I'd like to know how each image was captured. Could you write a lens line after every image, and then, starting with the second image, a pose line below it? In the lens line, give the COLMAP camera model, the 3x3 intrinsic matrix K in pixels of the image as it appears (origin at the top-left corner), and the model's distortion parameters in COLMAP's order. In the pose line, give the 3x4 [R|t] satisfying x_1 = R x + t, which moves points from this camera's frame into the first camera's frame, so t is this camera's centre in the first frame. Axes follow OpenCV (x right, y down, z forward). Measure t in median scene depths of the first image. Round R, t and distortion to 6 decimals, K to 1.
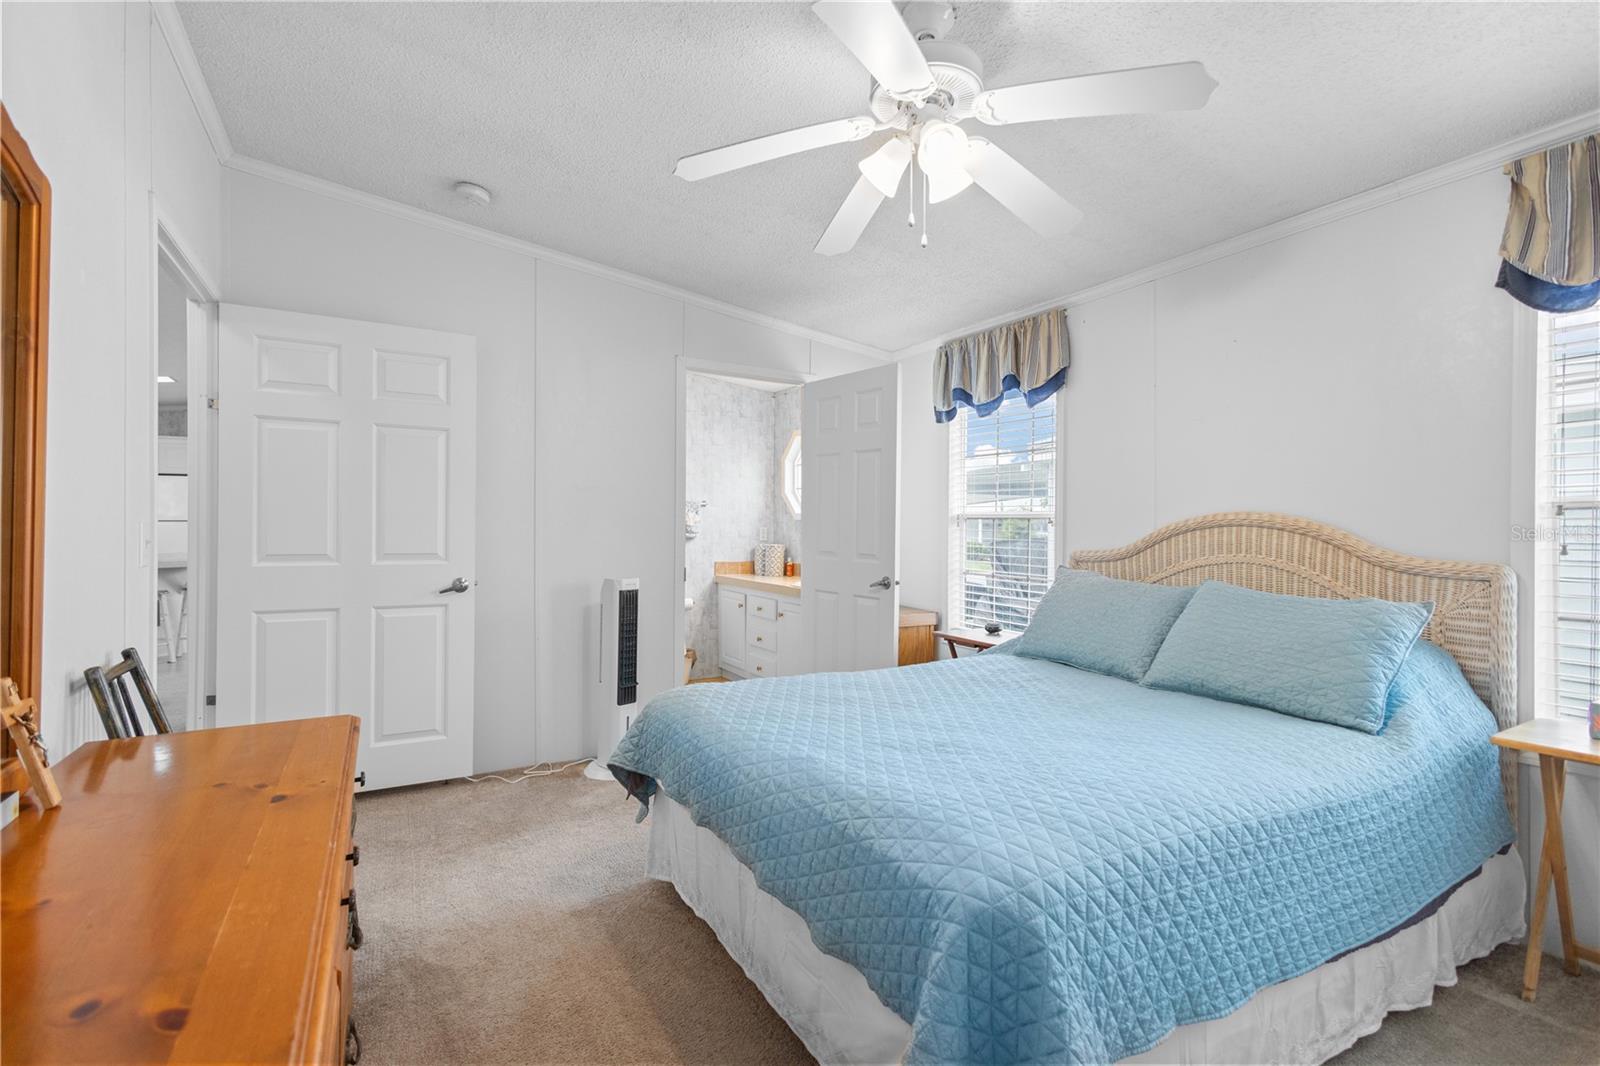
lens RADIAL K [[741.0, 0, 796.2], [0, 741.0, 536.1], [0, 0, 1]] dist [0.007536, -0.002831]
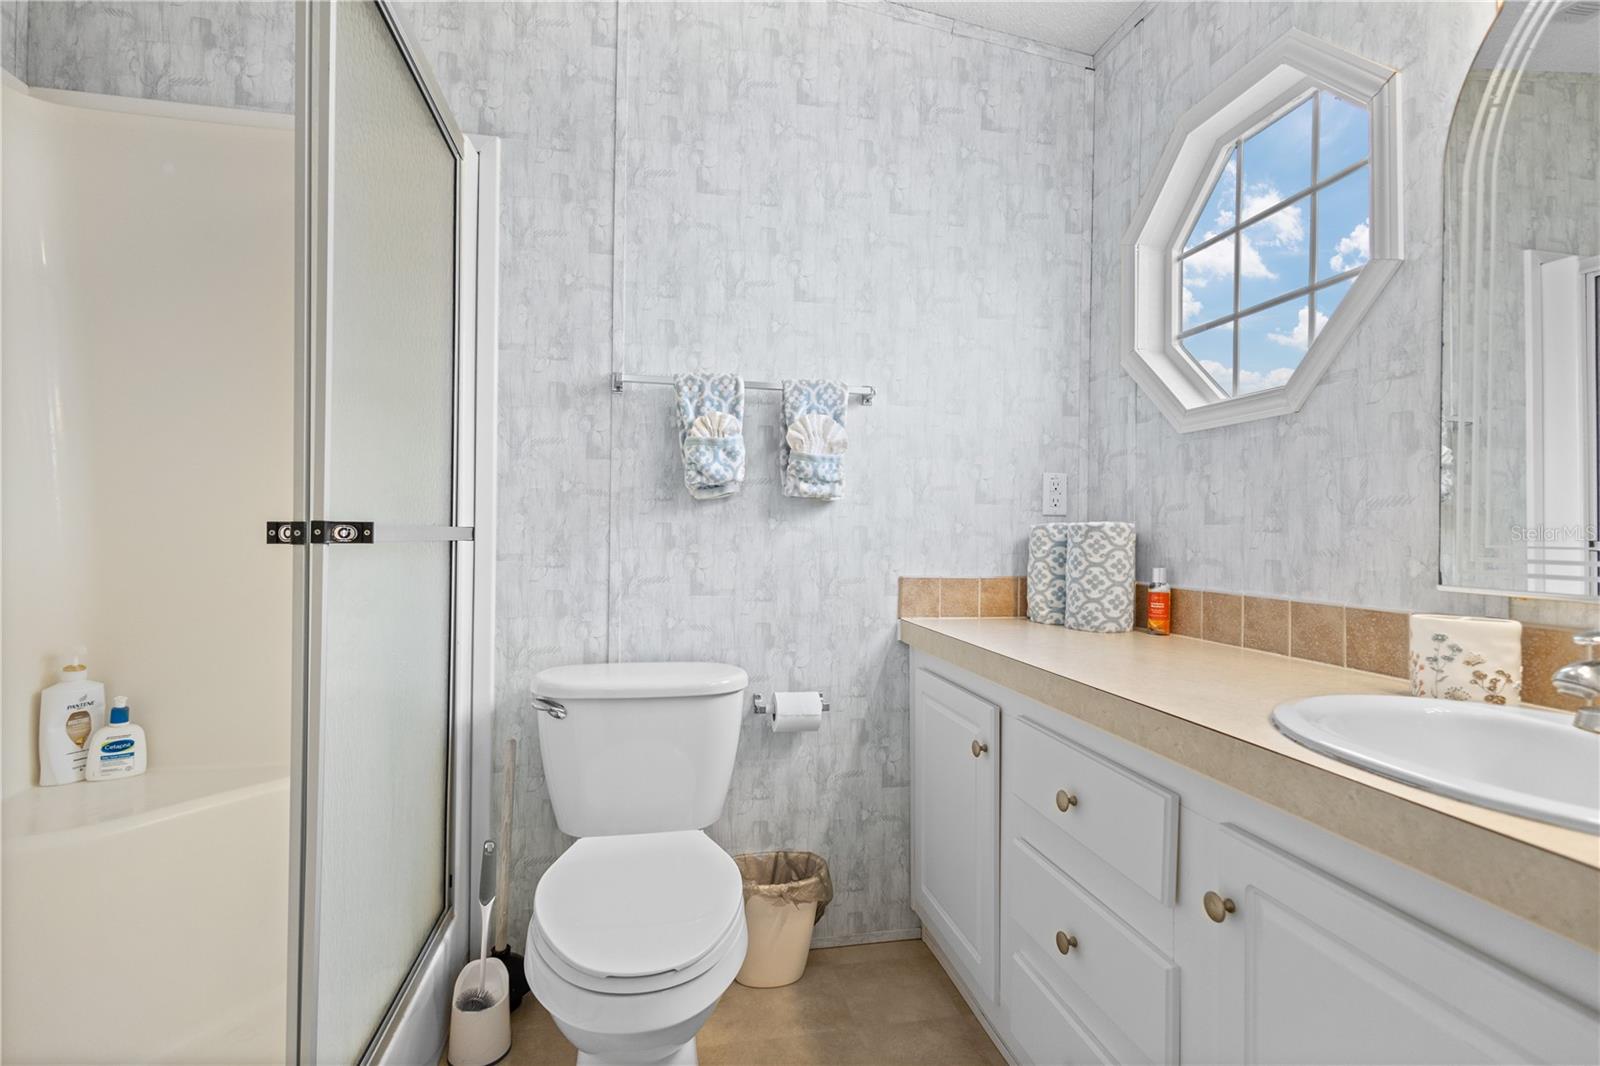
lens RADIAL K [[741.0, 0, 800.5], [0, 741.0, 540.0], [0, 0, 1]] dist [0.007536, -0.002831]
pose [[0.949708, 0.004608, -0.313102, -0.050245], [-0.004962, 0.999988, -0.000333, 0.019094], [0.313096, 0.001869, 0.949720, 0.682616]]
